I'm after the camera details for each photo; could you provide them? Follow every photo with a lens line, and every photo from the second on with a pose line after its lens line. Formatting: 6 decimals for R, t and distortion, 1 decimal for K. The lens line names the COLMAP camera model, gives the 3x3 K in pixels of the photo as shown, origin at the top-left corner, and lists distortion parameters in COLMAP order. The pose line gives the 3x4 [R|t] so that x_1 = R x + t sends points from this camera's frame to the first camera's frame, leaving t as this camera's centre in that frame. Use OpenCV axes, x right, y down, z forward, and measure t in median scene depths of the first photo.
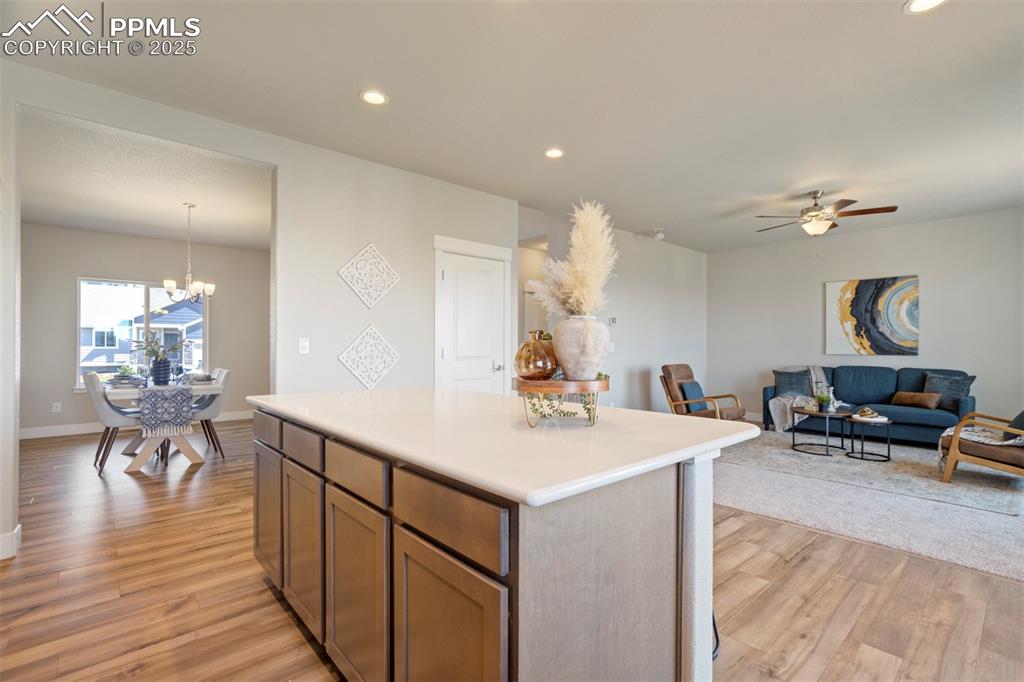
lens RADIAL K [[477.8, 0, 517.3], [0, 477.8, 341.4], [0, 0, 1]] dist [-0.026401, 0.011960]
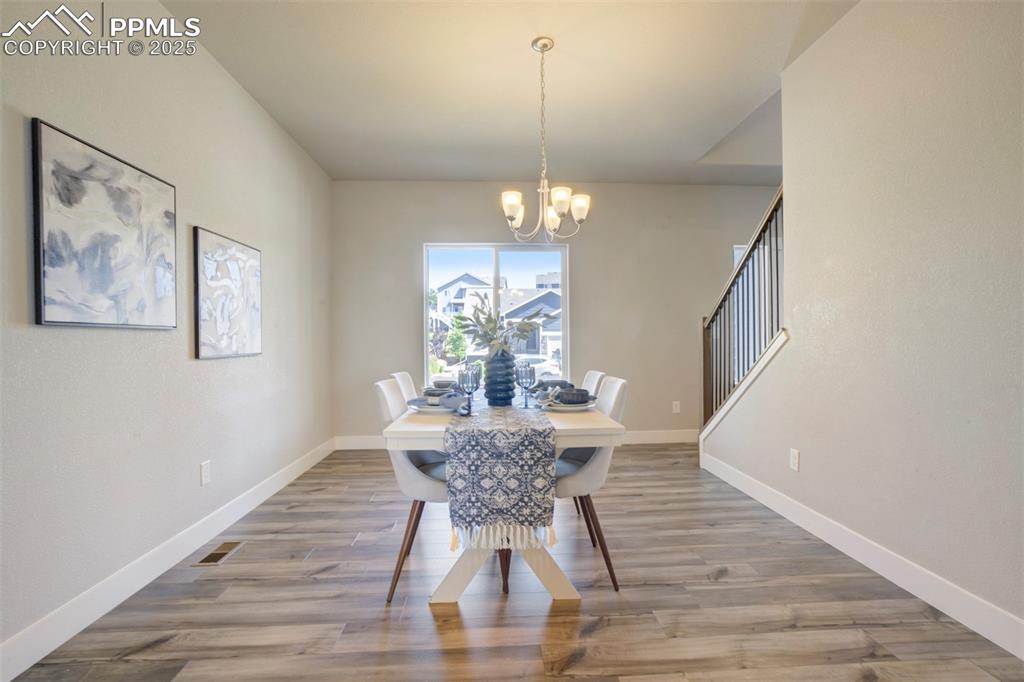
lens RADIAL K [[477.8, 0, 511.9], [0, 477.8, 342.8], [0, 0, 1]] dist [-0.026401, 0.011960]
pose [[0.780510, -0.000583, -0.625143, -0.433392], [0.013325, 0.999788, 0.015703, 0.019903], [0.625001, -0.020586, 0.780352, 0.621669]]
